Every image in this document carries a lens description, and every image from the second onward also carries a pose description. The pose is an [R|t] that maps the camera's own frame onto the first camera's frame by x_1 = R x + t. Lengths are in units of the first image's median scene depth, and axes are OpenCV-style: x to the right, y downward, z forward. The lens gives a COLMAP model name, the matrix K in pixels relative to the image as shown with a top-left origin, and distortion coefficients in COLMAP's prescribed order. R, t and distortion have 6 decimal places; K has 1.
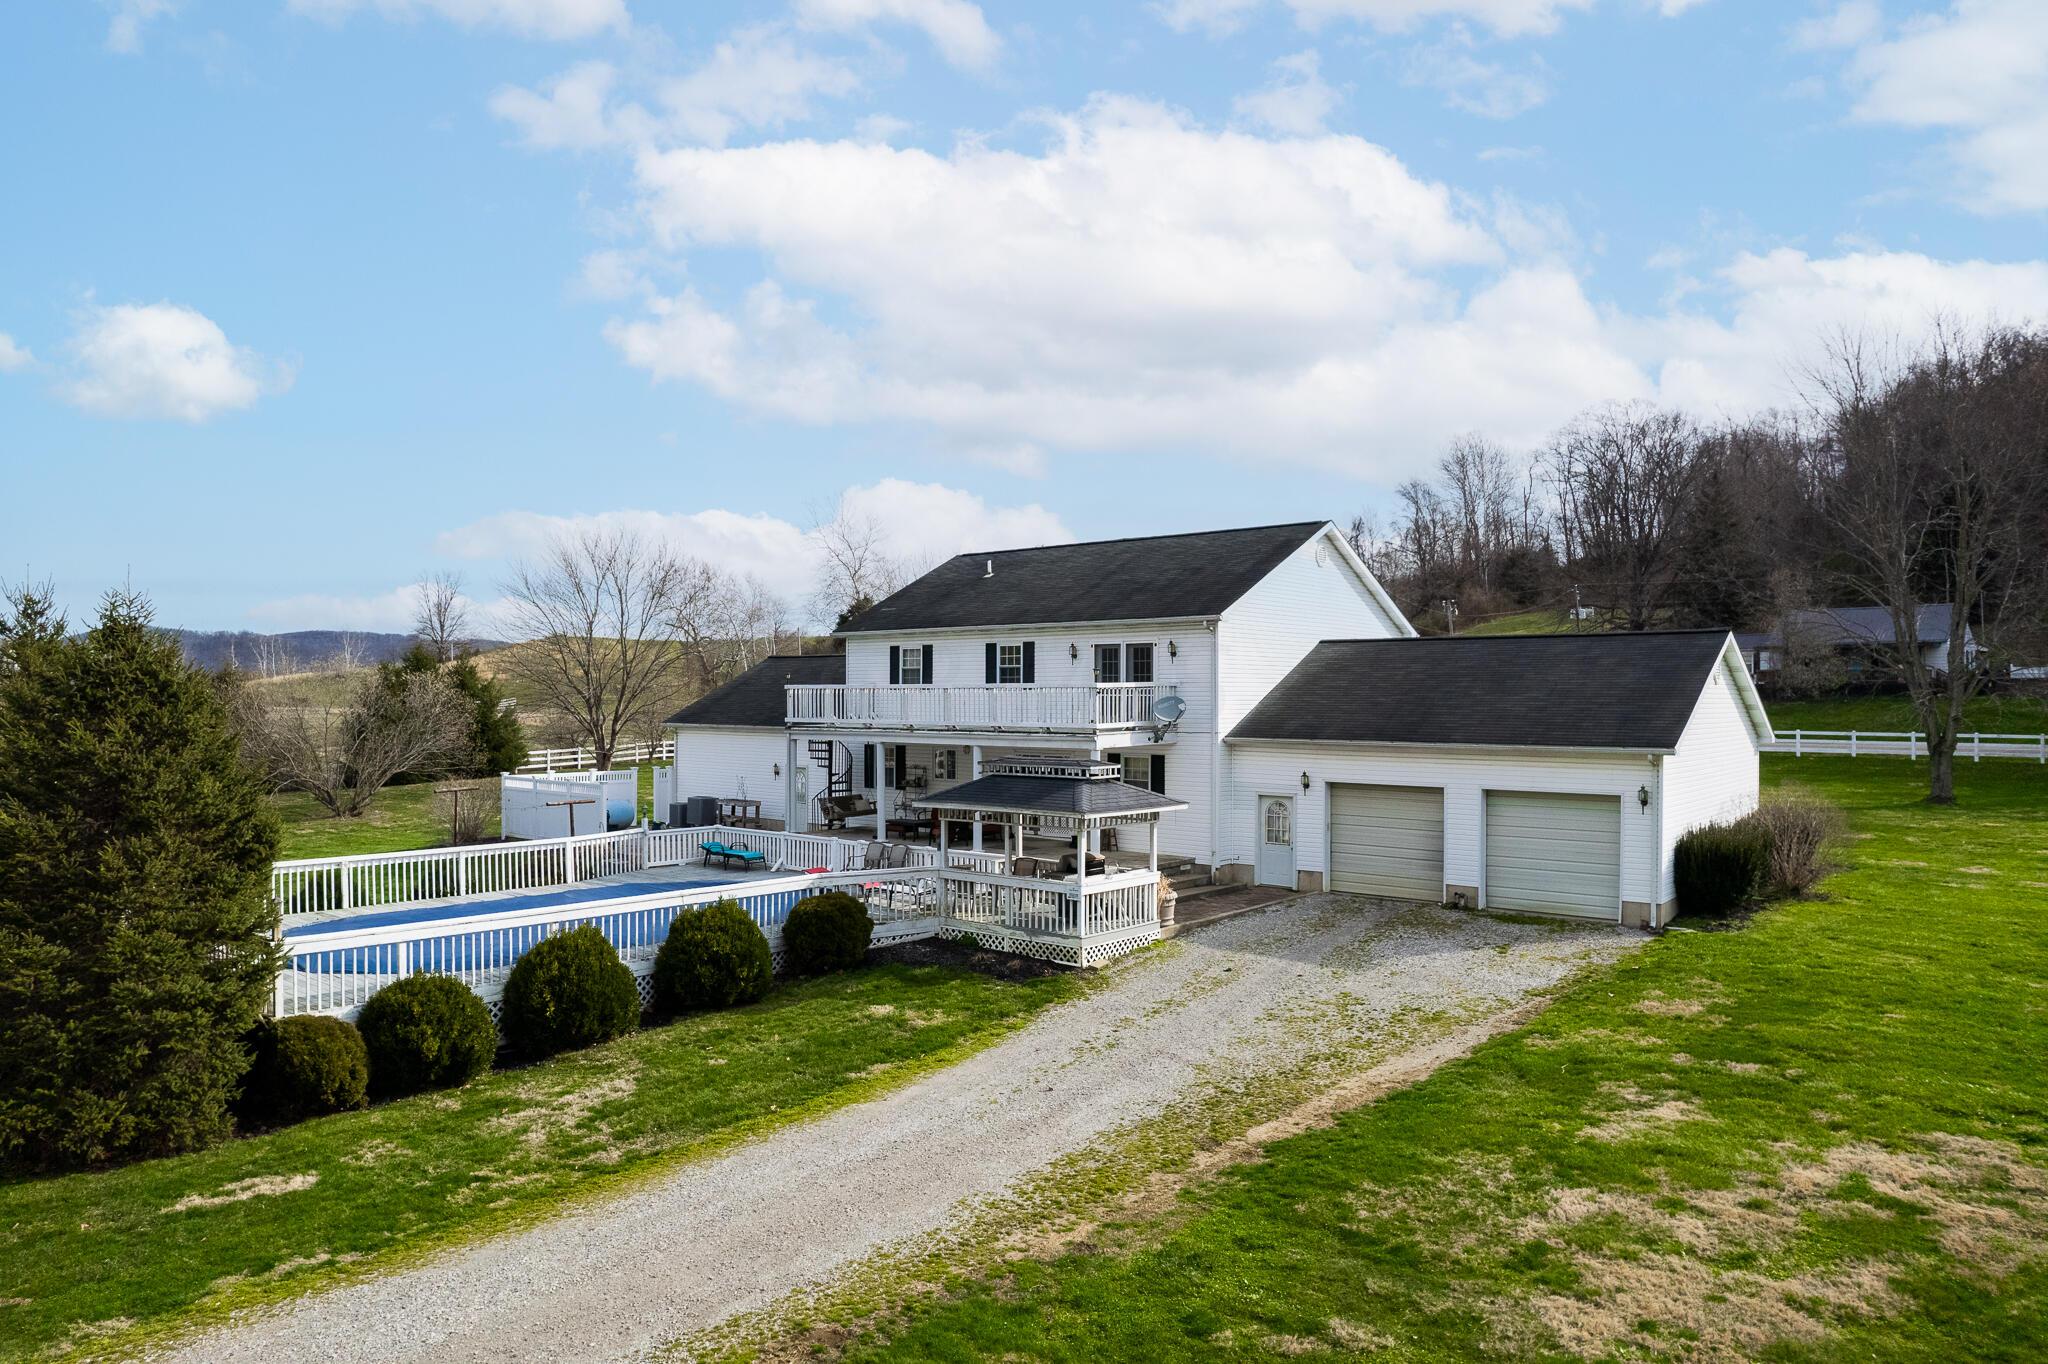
lens RADIAL K [[1337.3, 0, 1024.0], [0, 1337.3, 682.0], [0, 0, 1]] dist [-0.070747, 0.061821]
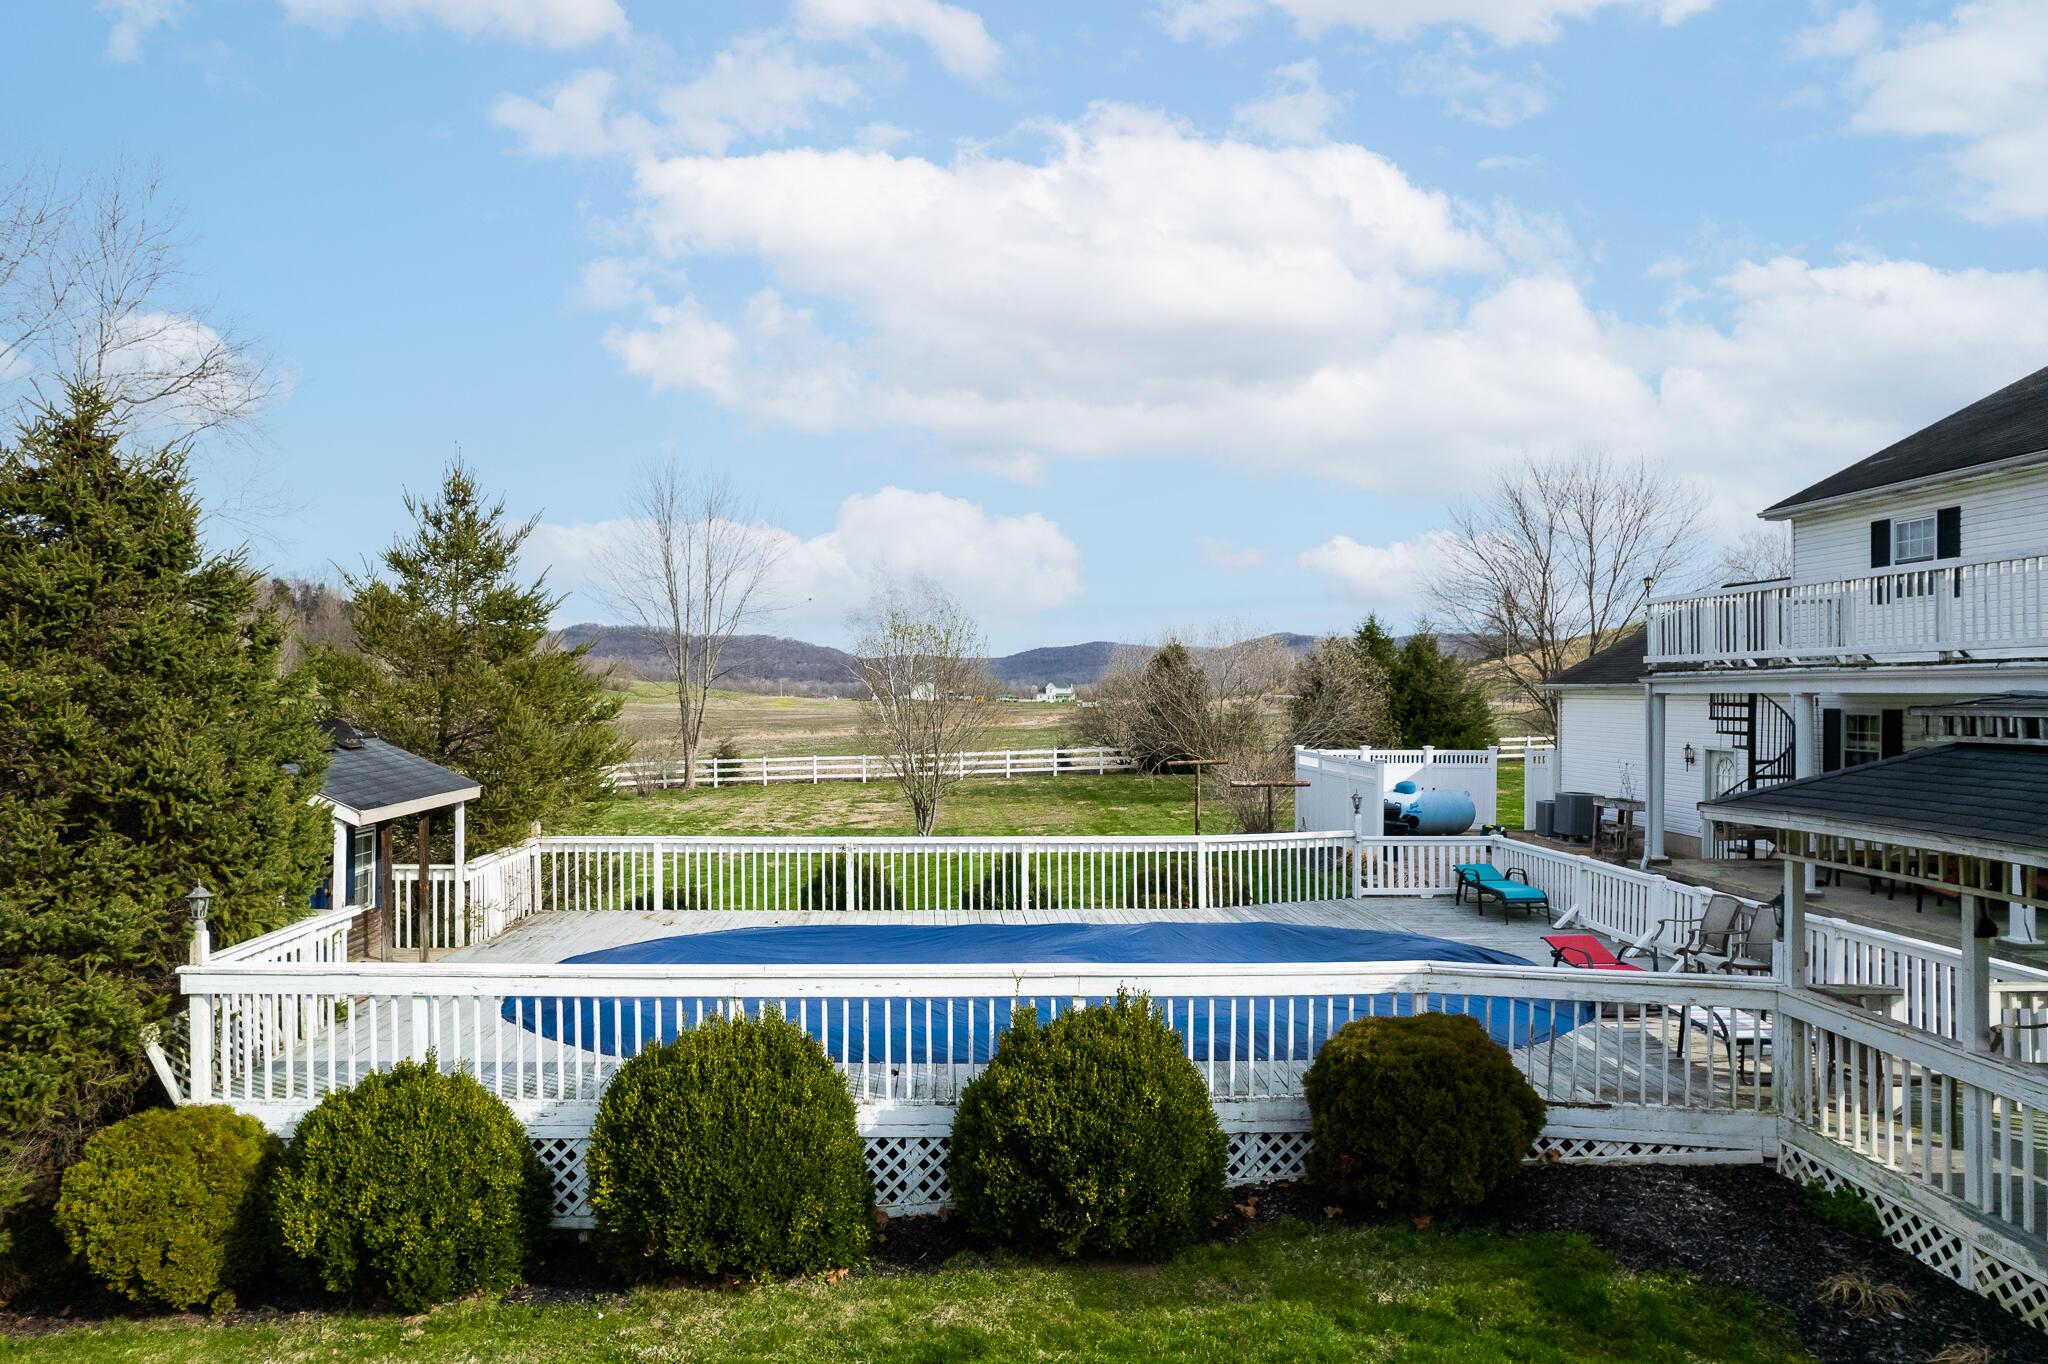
lens RADIAL K [[1337.3, 0, 1024.0], [0, 1337.3, 682.0], [0, 0, 1]] dist [-0.070747, 0.061821]
pose [[0.697988, -0.001082, -0.716108, 0.045496], [0.001548, 0.999999, -0.000002, 0.044529], [0.716107, -0.001107, 0.697989, 0.495611]]
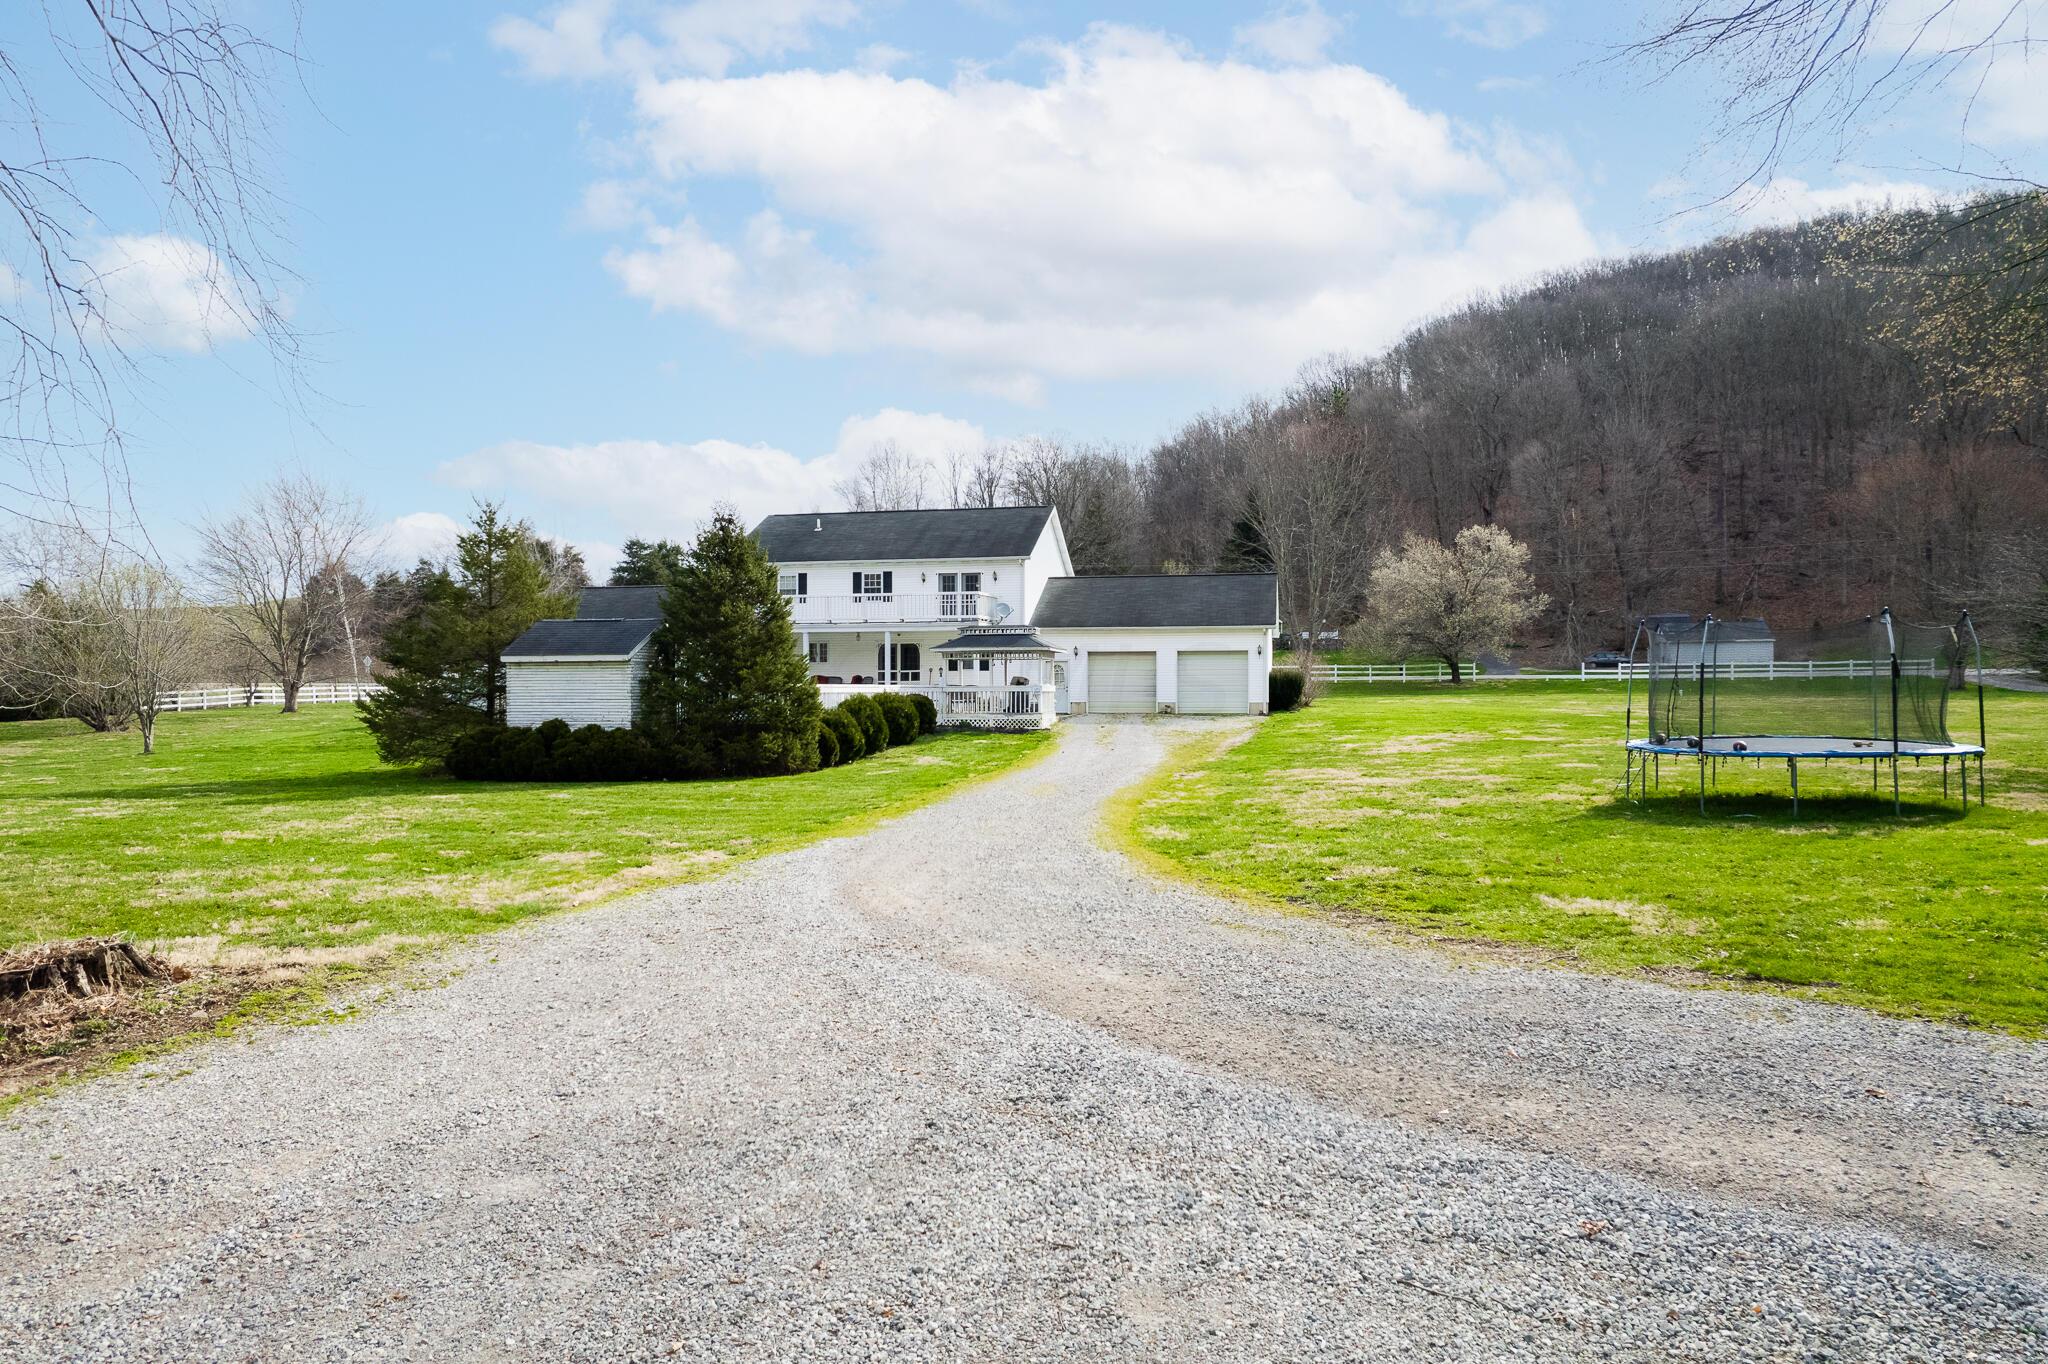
lens RADIAL K [[1337.3, 0, 1024.0], [0, 1337.3, 682.0], [0, 0, 1]] dist [-0.070747, 0.061821]
pose [[0.875178, -0.003449, 0.483789, -0.729228], [0.001039, 0.999986, 0.005249, 0.109043], [-0.483801, -0.004091, 0.875169, -0.535763]]
